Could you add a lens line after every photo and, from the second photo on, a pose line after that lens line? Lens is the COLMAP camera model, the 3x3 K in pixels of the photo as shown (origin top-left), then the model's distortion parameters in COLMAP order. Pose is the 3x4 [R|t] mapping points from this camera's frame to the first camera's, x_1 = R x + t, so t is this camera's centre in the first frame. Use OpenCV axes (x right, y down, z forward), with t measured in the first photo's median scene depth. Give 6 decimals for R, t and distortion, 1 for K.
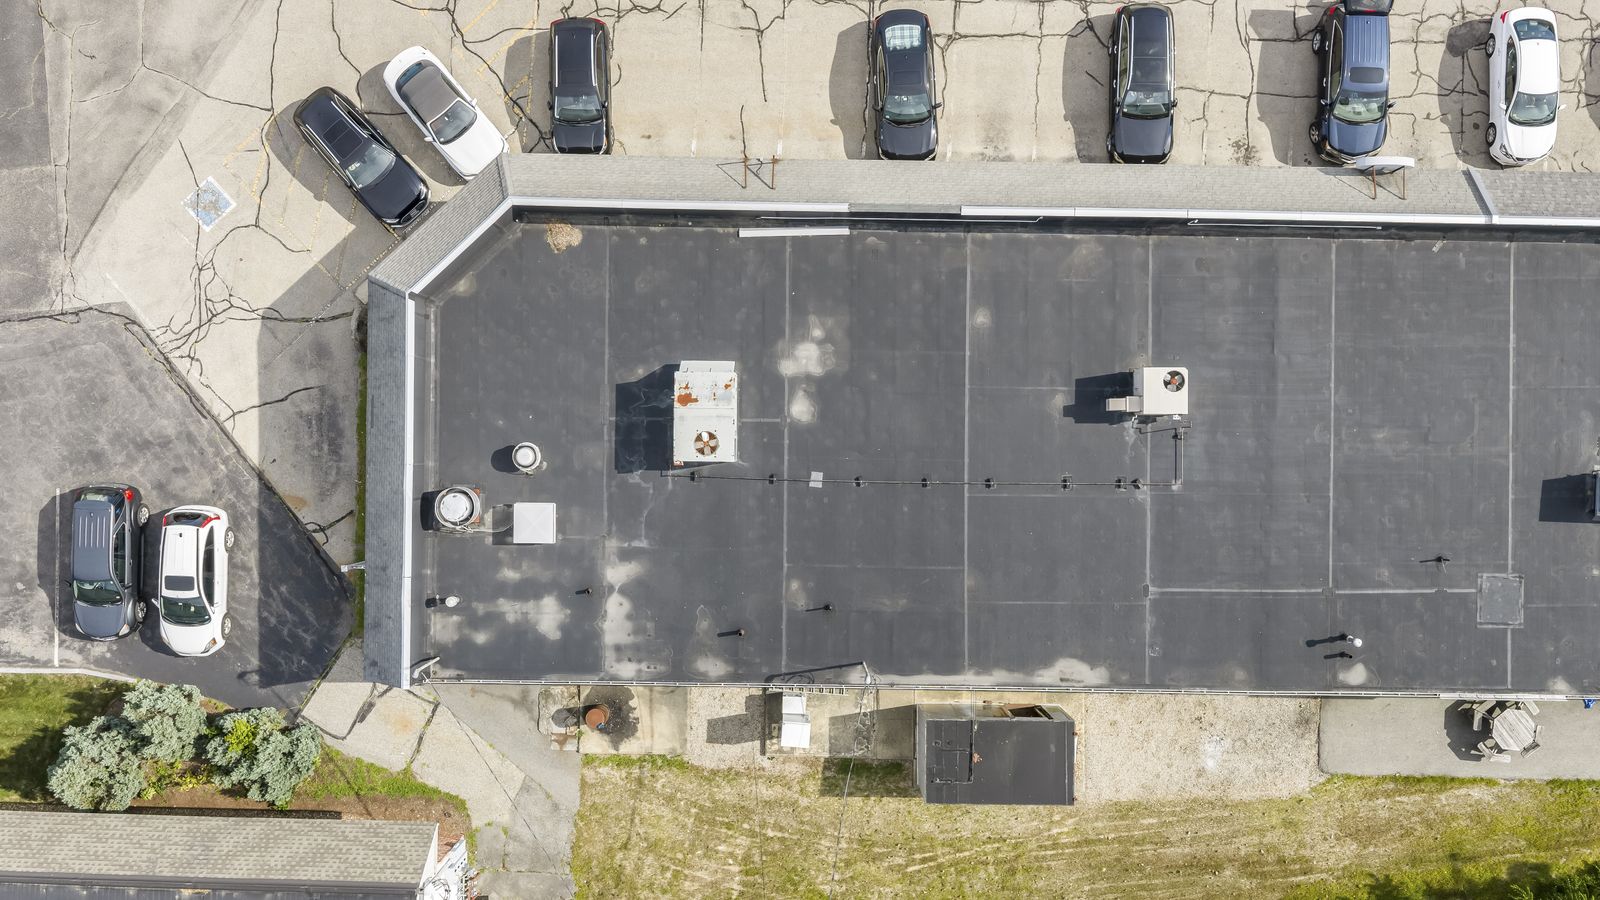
lens RADIAL K [[1322.8, 0, 803.5], [0, 1322.8, 446.2], [0, 0, 1]] dist [0.022735, -0.048317]
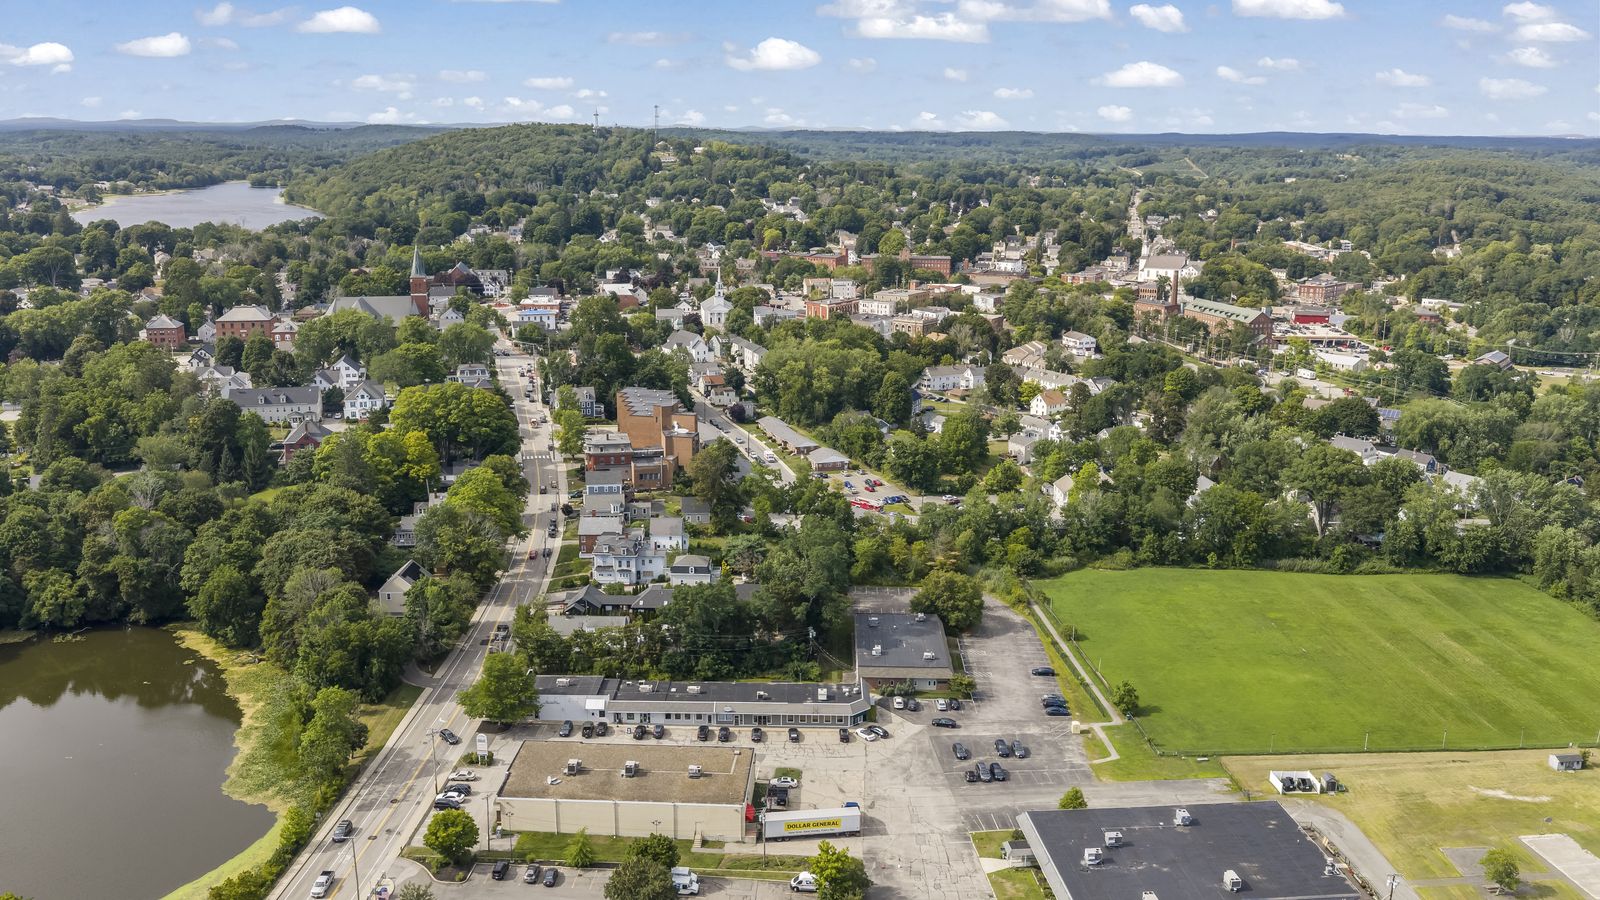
lens RADIAL K [[1322.8, 0, 794.4], [0, 1322.8, 446.2], [0, 0, 1]] dist [0.022735, -0.048317]
pose [[-0.999931, -0.011409, -0.002781, 0.103959], [-0.000052, -0.232517, 0.972592, -6.133366], [-0.011743, 0.972525, 0.232501, -1.830000]]
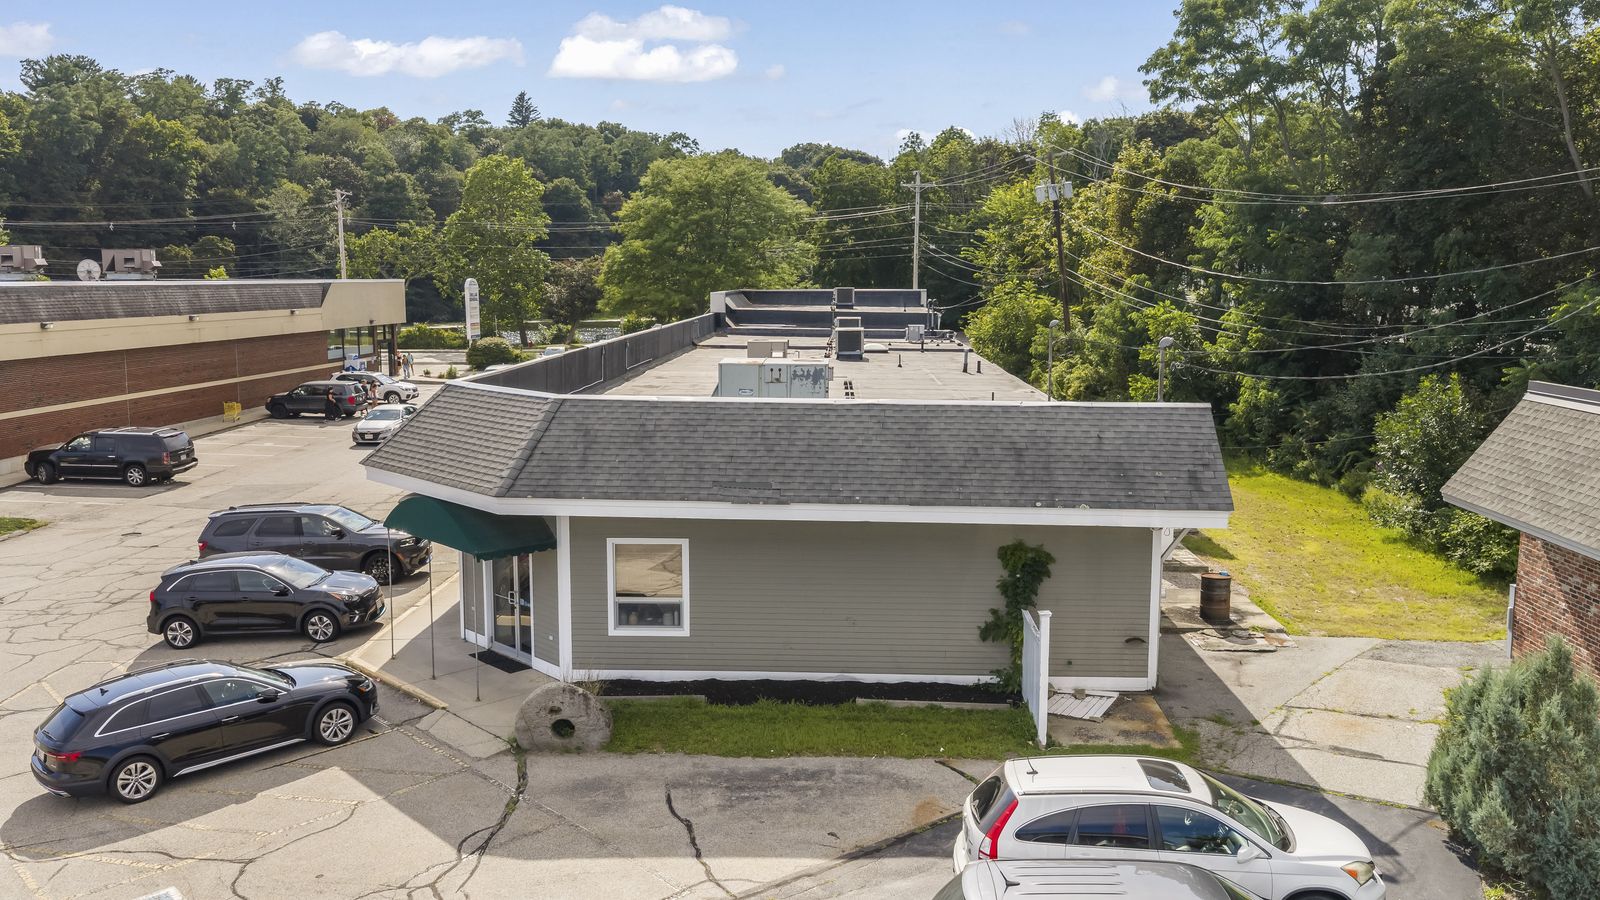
lens RADIAL K [[1322.8, 0, 794.9], [0, 1322.8, 453.3], [0, 0, 1]] dist [0.022735, -0.048317]
pose [[0.020971, -0.136970, 0.990353, -0.800897], [0.999779, 0.001174, -0.021008, 0.007760], [0.001715, 0.990575, 0.136964, 0.831534]]
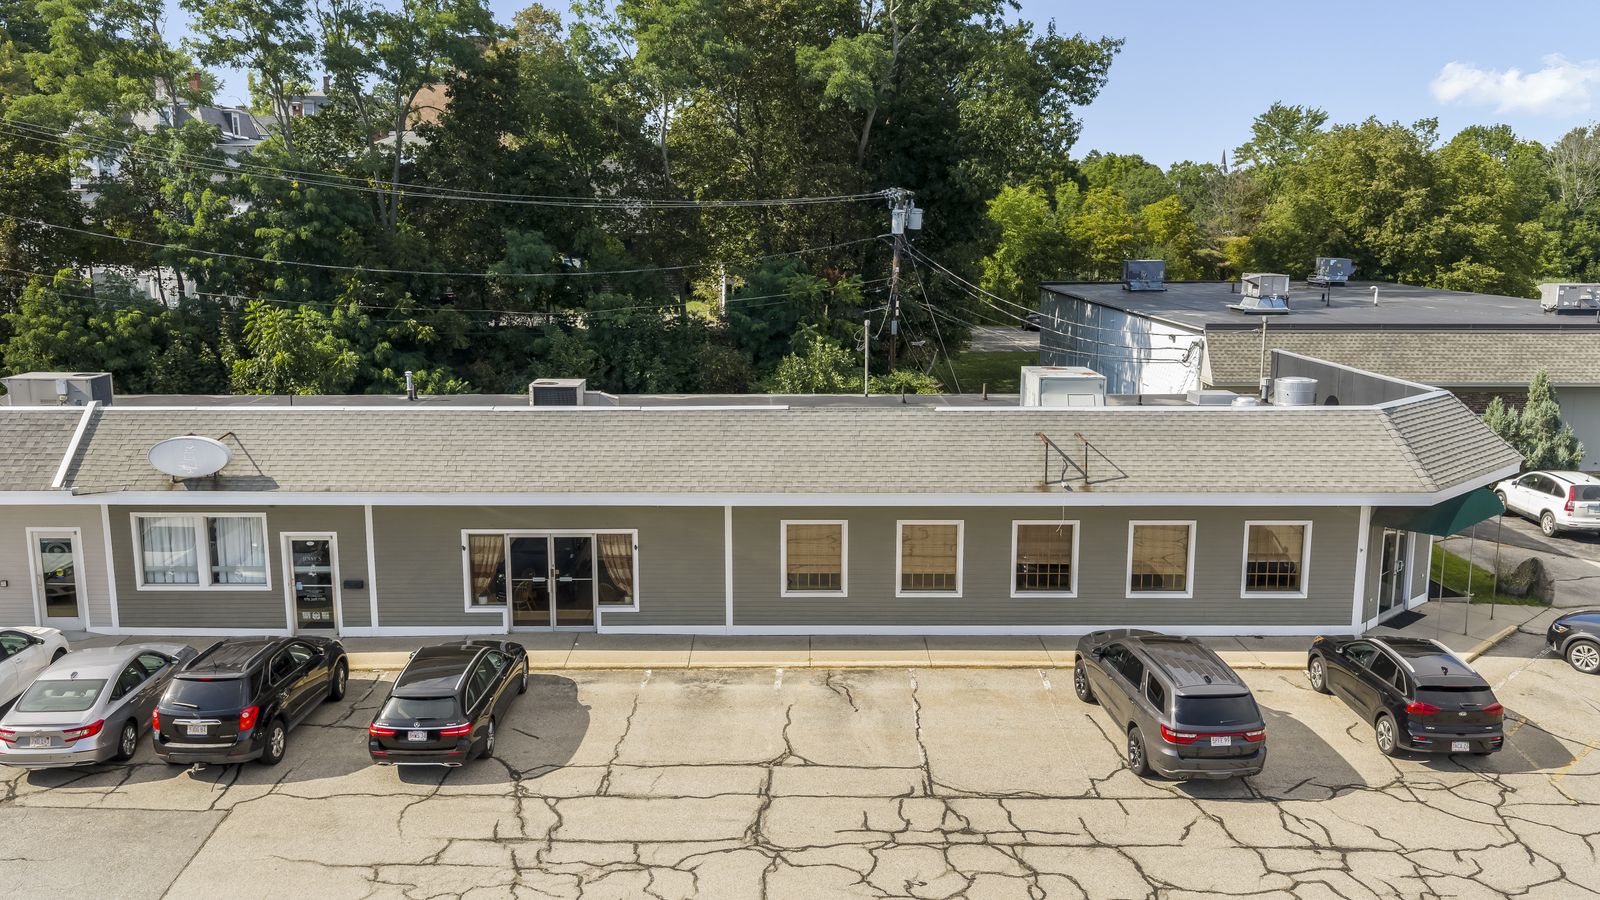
lens RADIAL K [[1322.8, 0, 792.7], [0, 1322.8, 455.5], [0, 0, 1]] dist [0.022735, -0.048317]
pose [[-0.999743, -0.002459, -0.022520, 0.117947], [-0.021727, -0.177241, 0.983928, -0.826361], [-0.006411, 0.984164, 0.177142, 0.788767]]
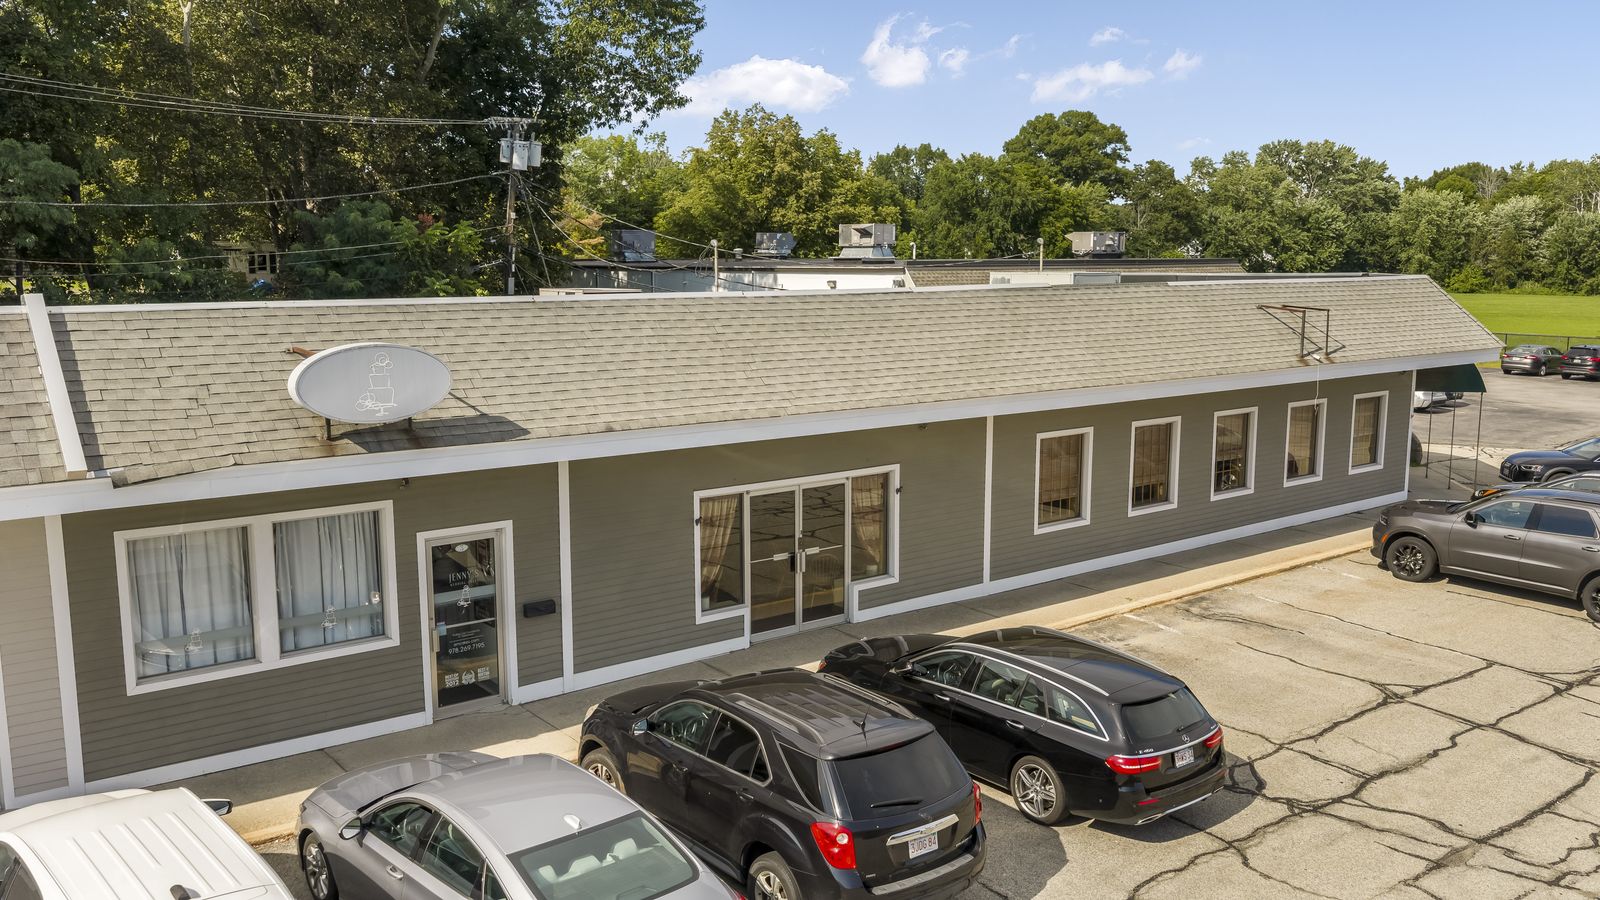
lens RADIAL K [[1322.8, 0, 795.7], [0, 1322.8, 453.5], [0, 0, 1]] dist [0.022735, -0.048317]
pose [[-0.770286, 0.088073, -0.631588, 0.518801], [-0.637667, -0.116292, 0.761484, -0.501998], [-0.006383, 0.989302, 0.145739, 0.873813]]
